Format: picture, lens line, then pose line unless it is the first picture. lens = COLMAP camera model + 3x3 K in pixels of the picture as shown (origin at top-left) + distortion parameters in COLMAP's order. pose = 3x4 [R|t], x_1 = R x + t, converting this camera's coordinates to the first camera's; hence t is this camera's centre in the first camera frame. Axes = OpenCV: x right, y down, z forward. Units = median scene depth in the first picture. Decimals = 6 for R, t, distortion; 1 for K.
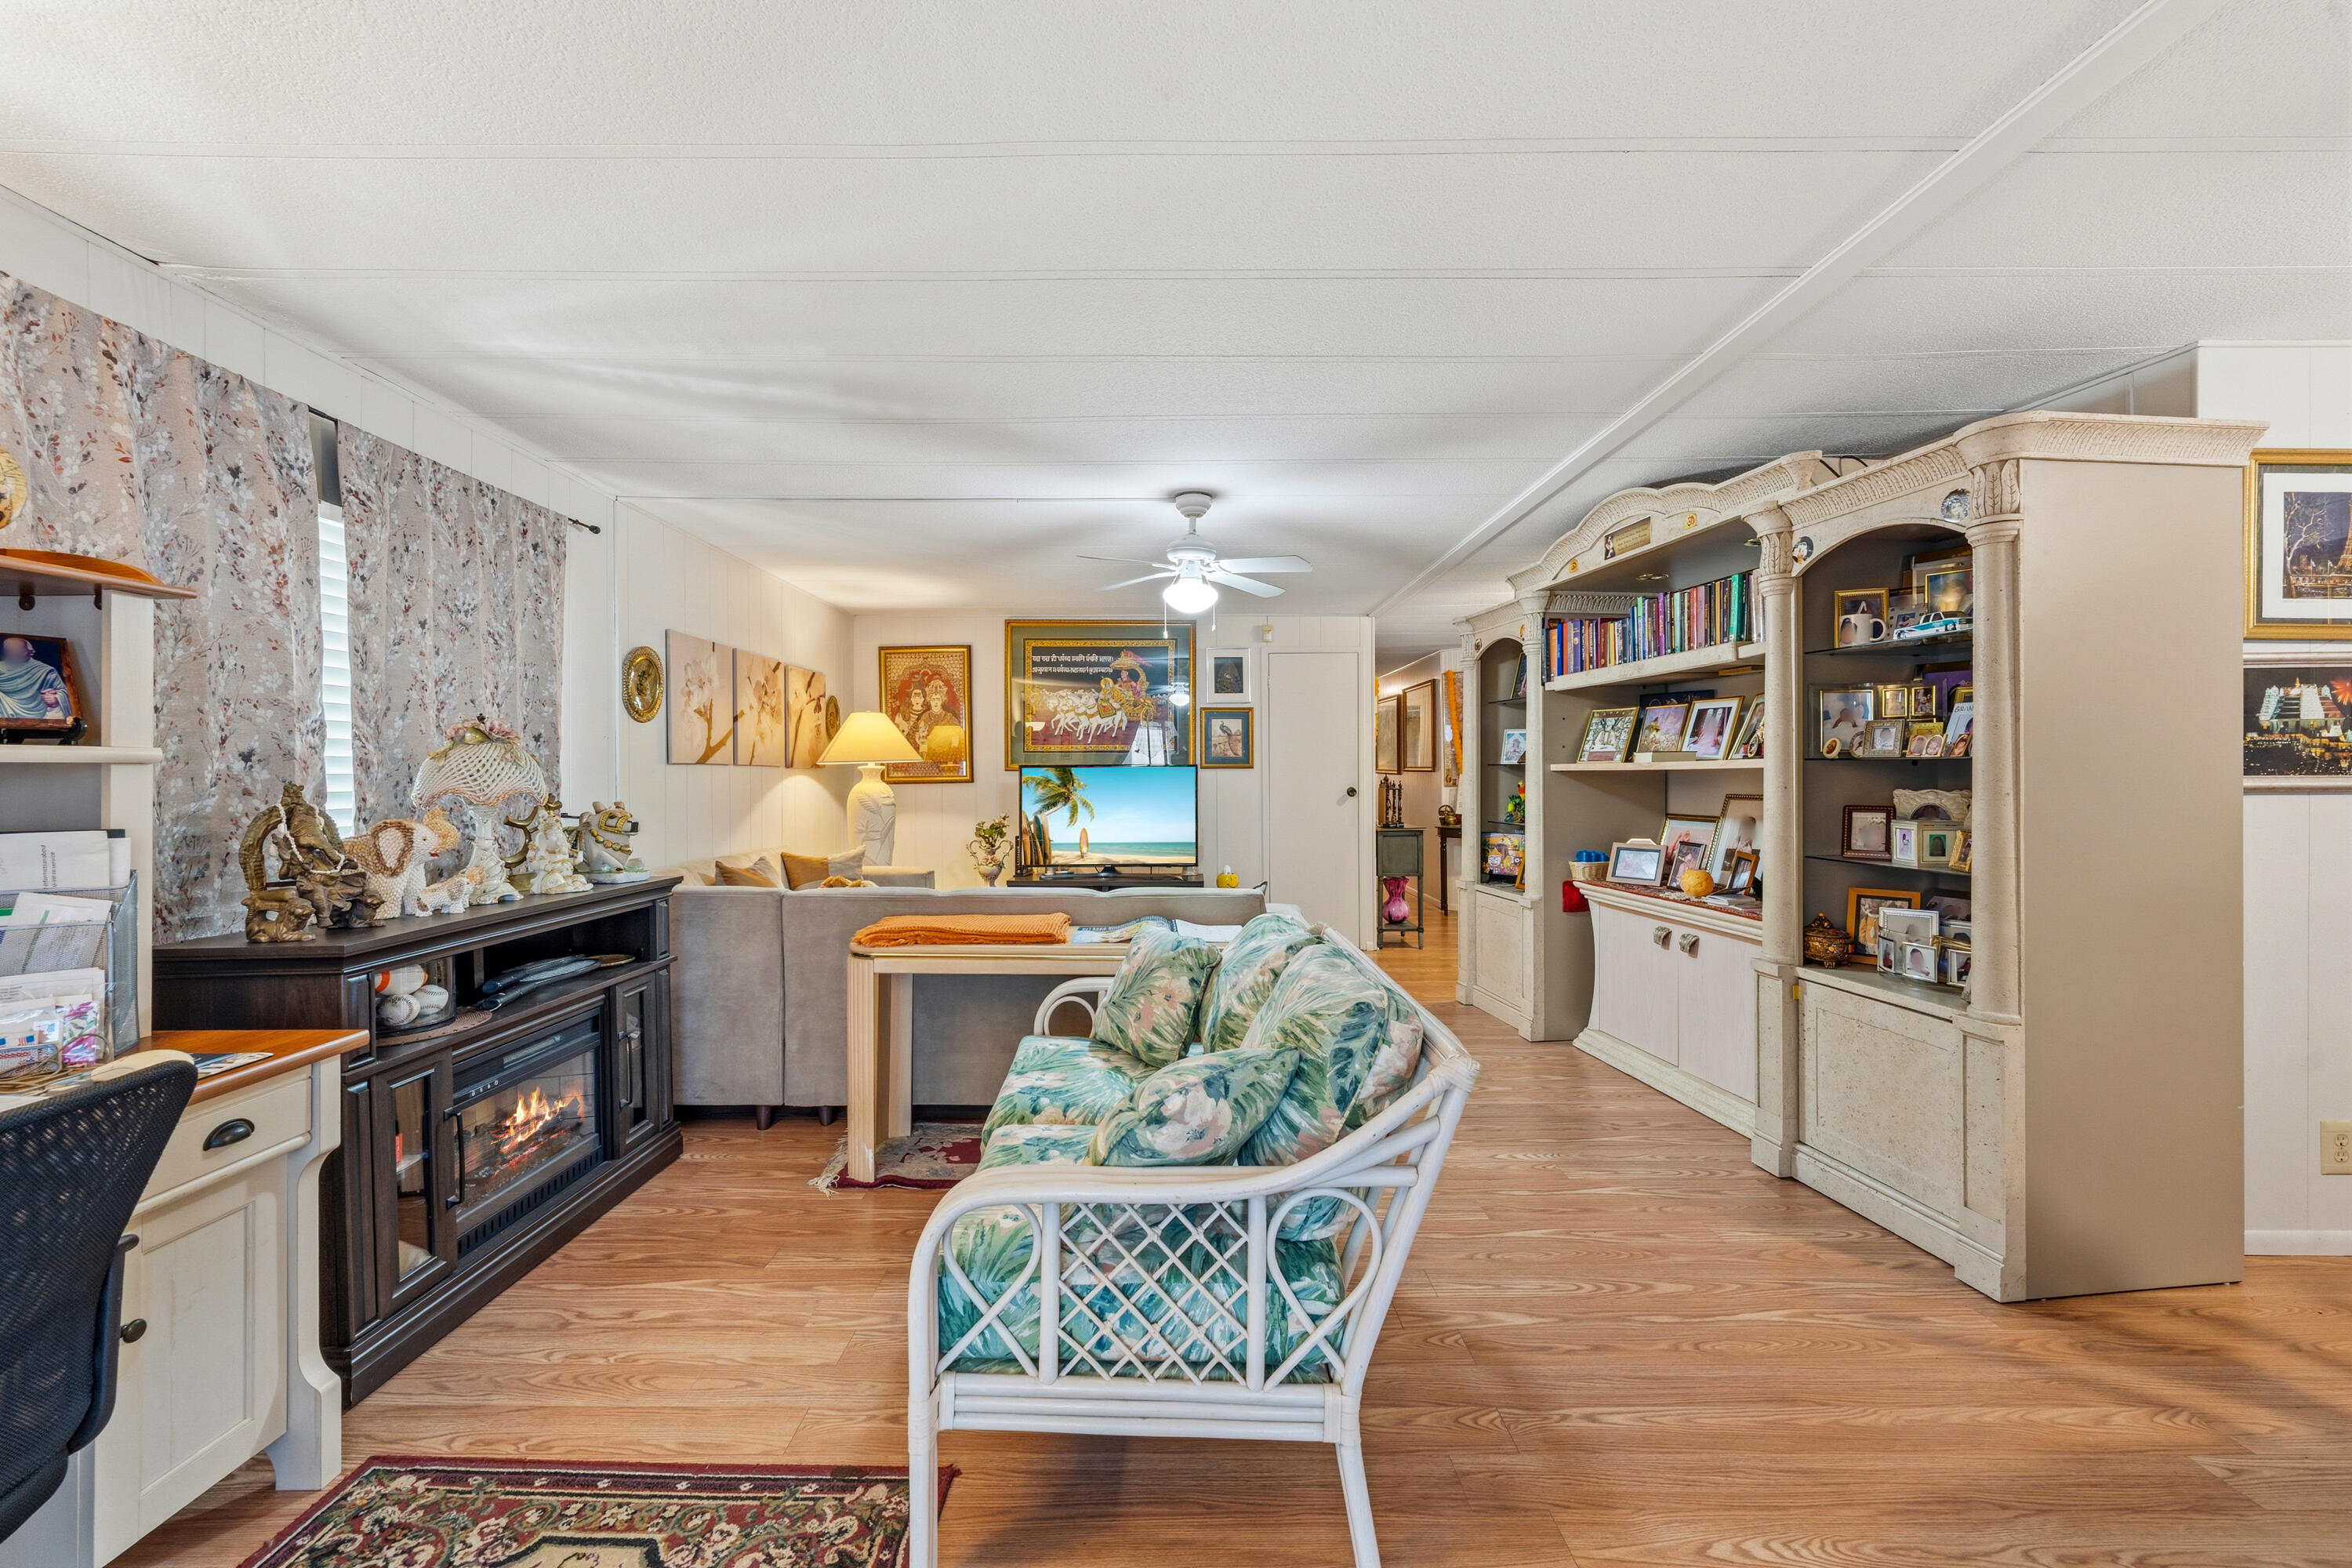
lens RADIAL K [[967.8, 0, 1176.4], [0, 967.8, 775.4], [0, 0, 1]] dist [0.001804, 0.000096]
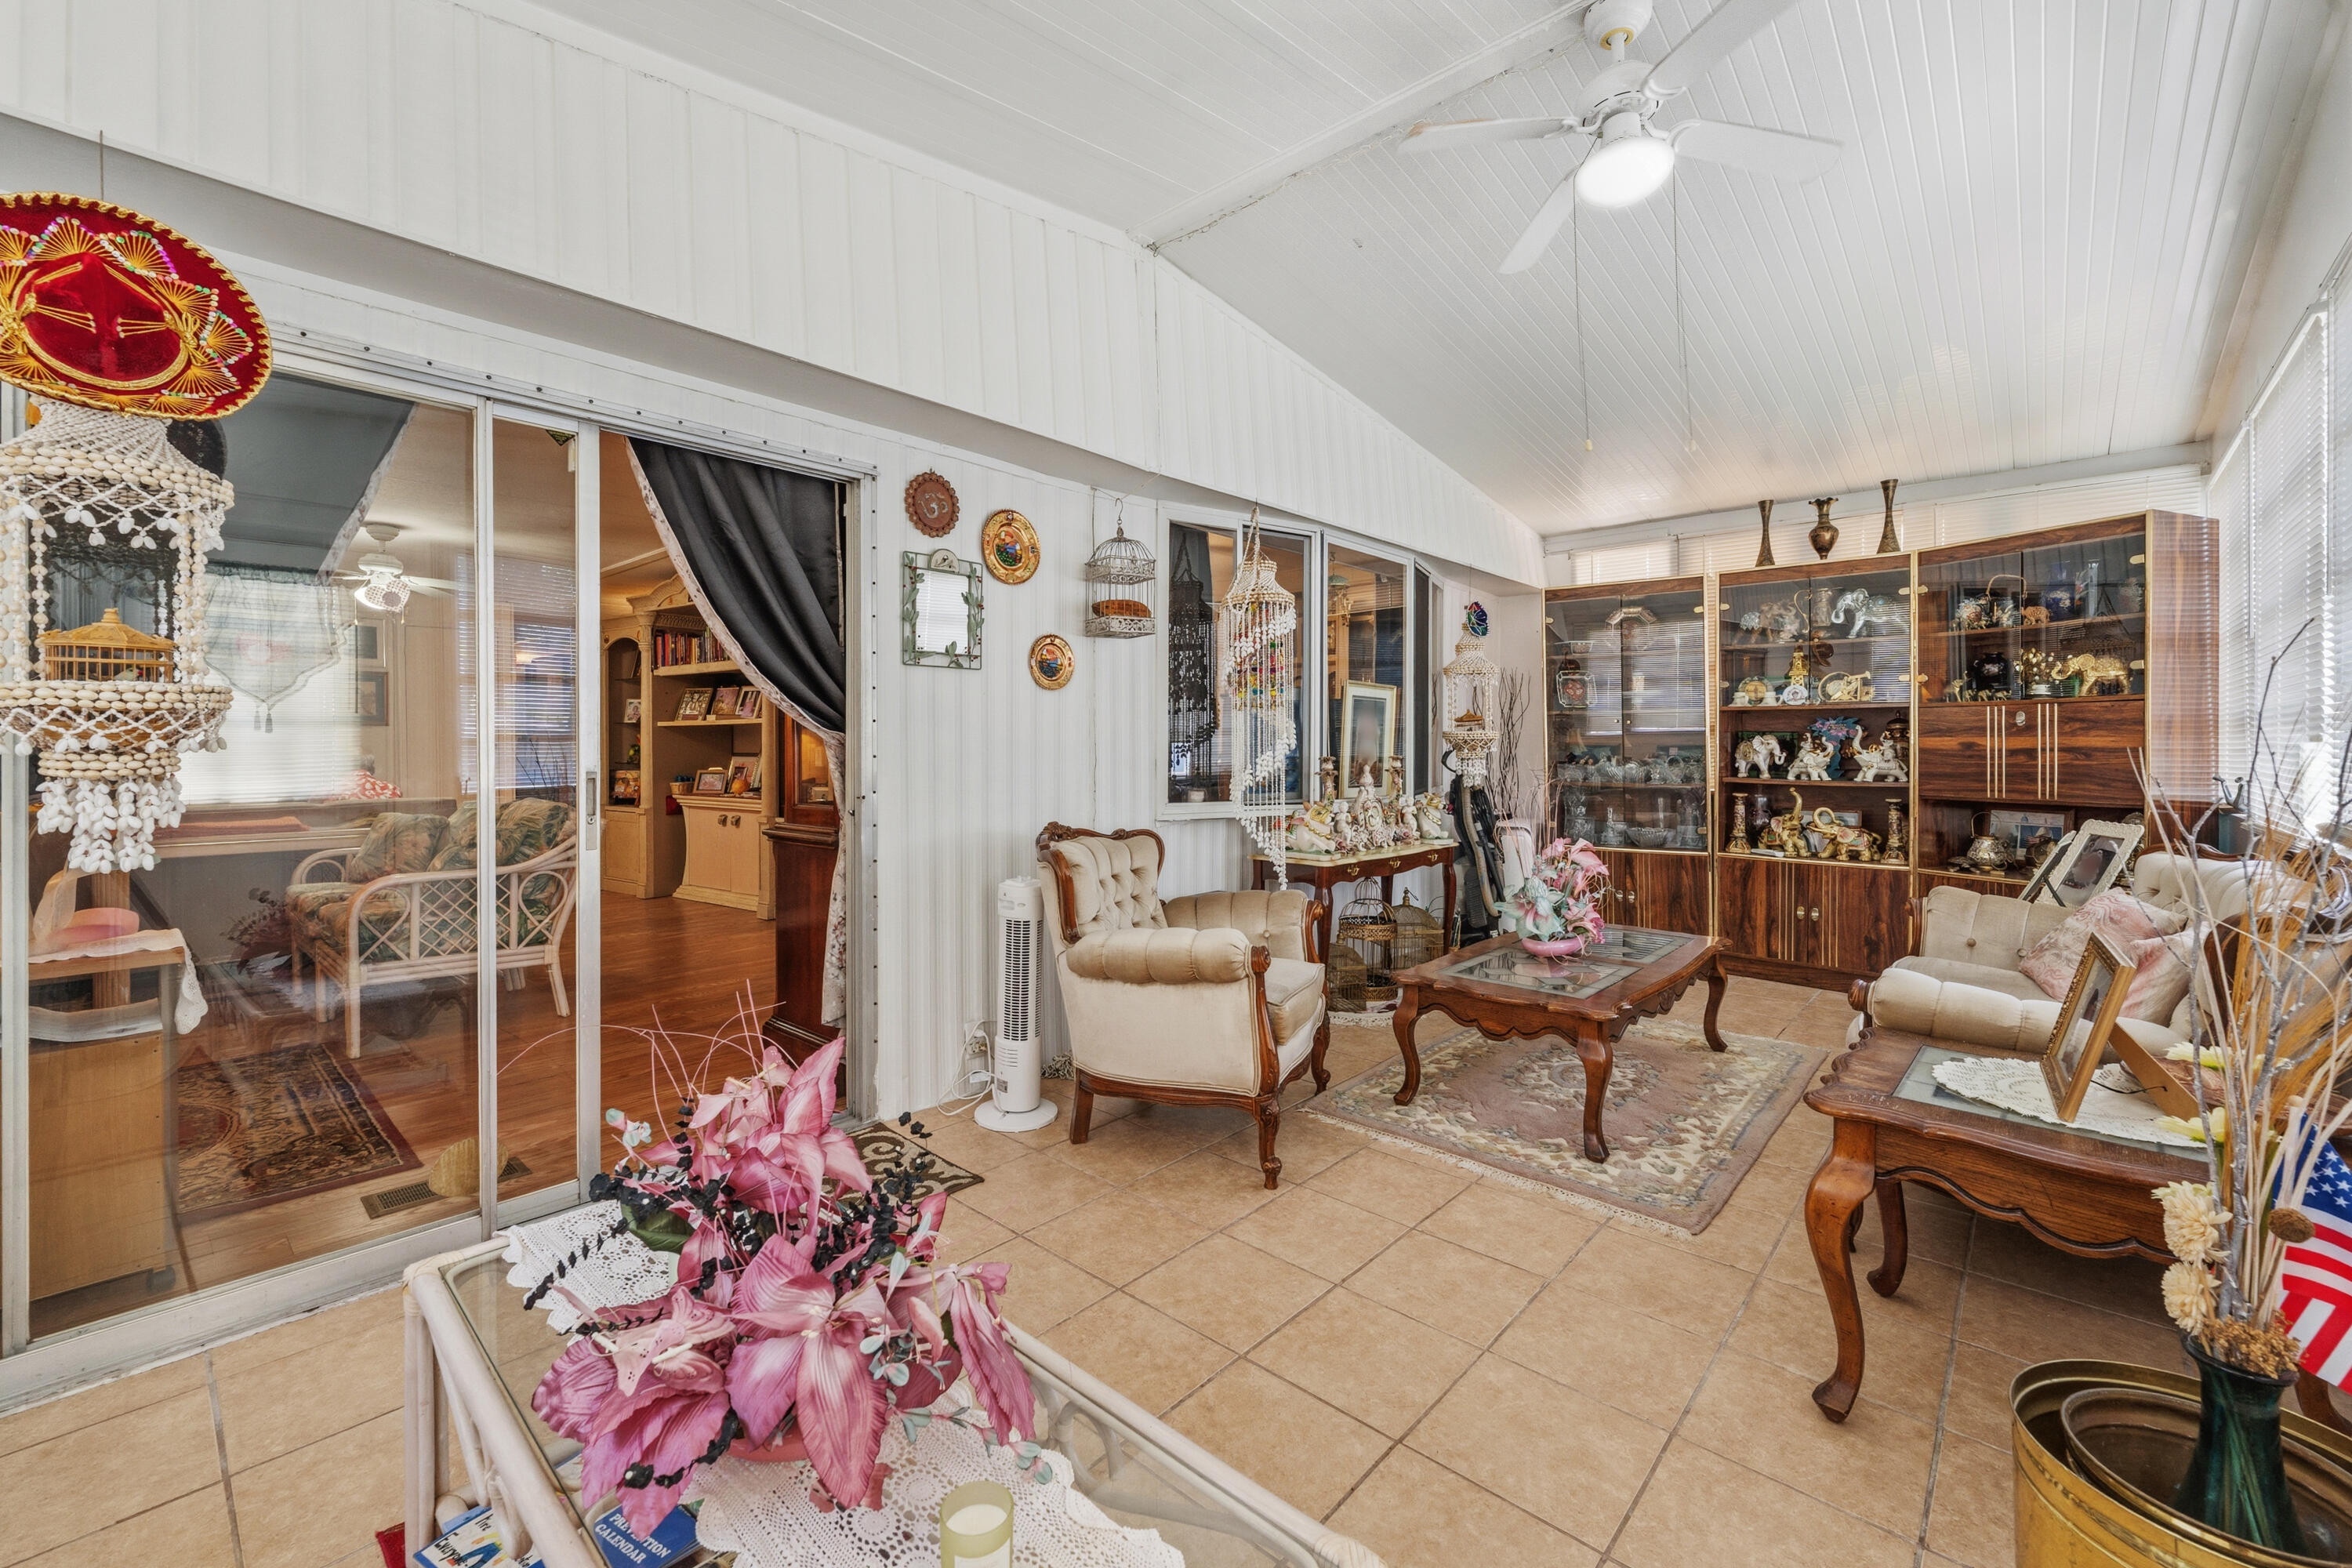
lens RADIAL K [[972.5, 0, 1167.1], [0, 972.5, 743.6], [0, 0, 1]] dist [0.003084, -0.000407]
pose [[0.679354, -0.003400, 0.733803, -0.340045], [0.004253, 0.999991, 0.000696, 0.041943], [-0.733798, 0.002648, 0.679362, -1.096474]]
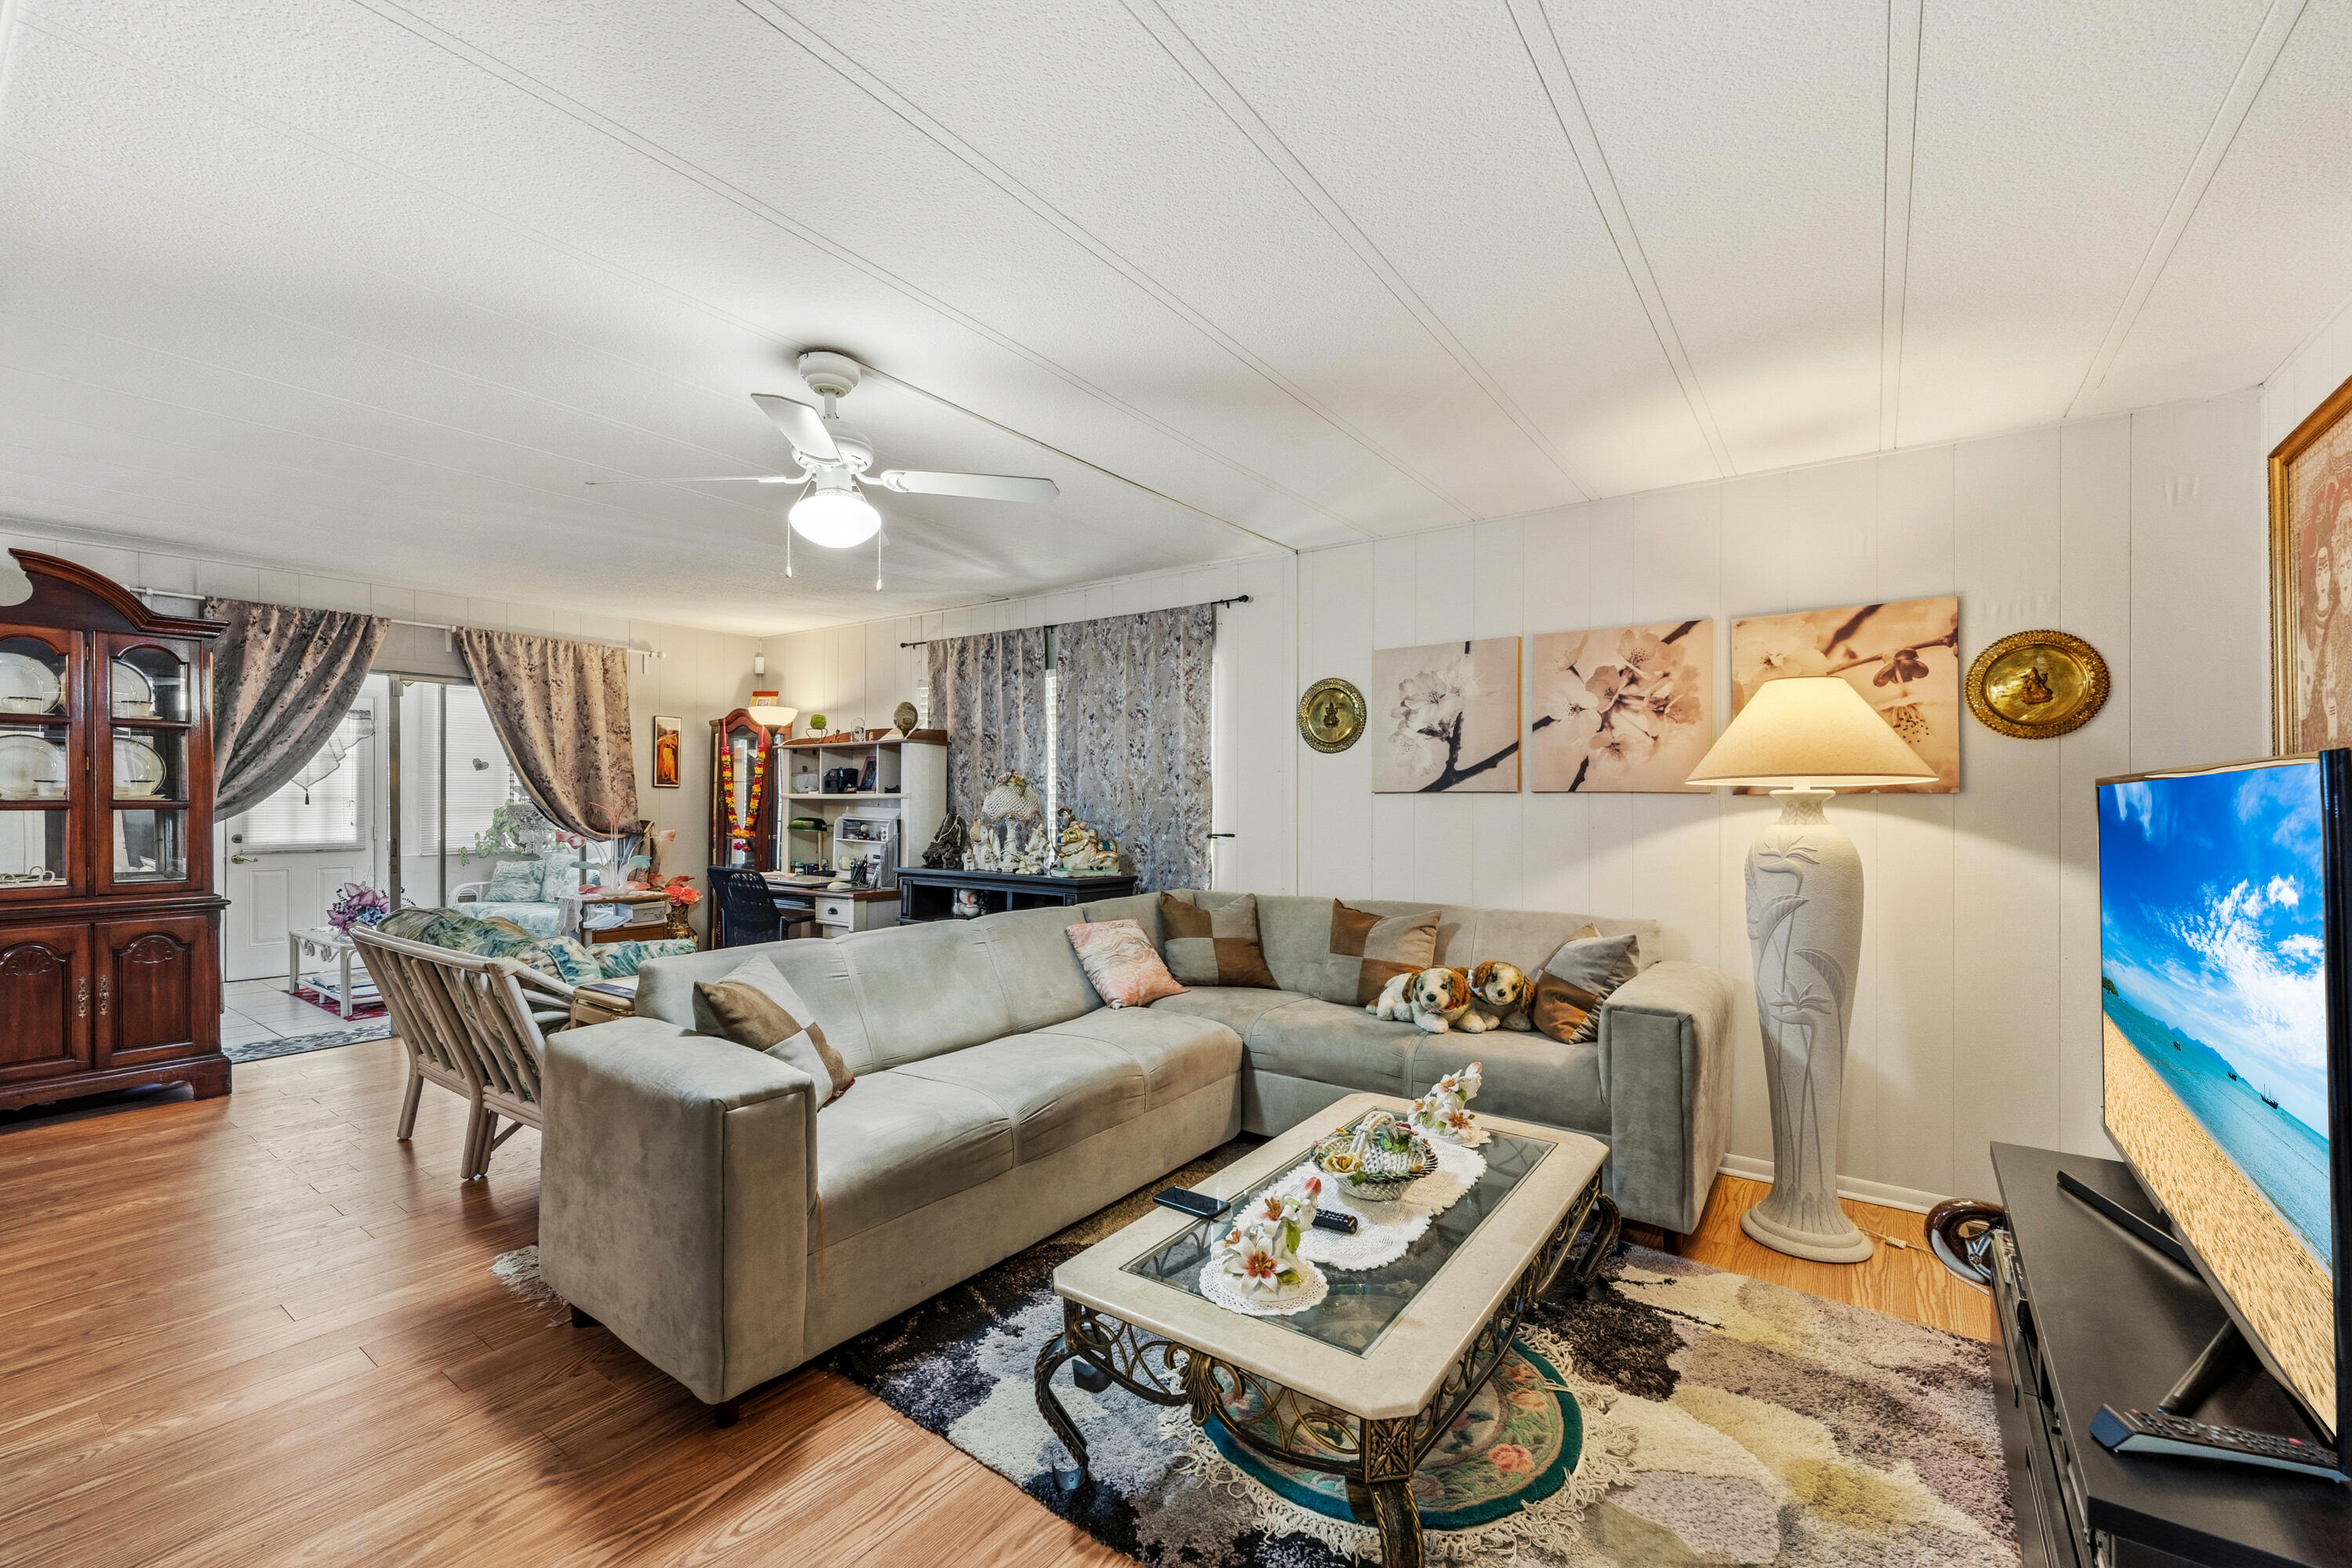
lens RADIAL K [[973.8, 0, 1176.0], [0, 973.8, 784.0], [0, 0, 1]] dist [-0.000069, -0.000116]
pose [[-0.588276, -0.013092, -0.808554, 0.543491], [-0.001141, 0.999881, -0.015360, -0.007294], [0.808659, -0.008113, -0.588221, 2.098582]]
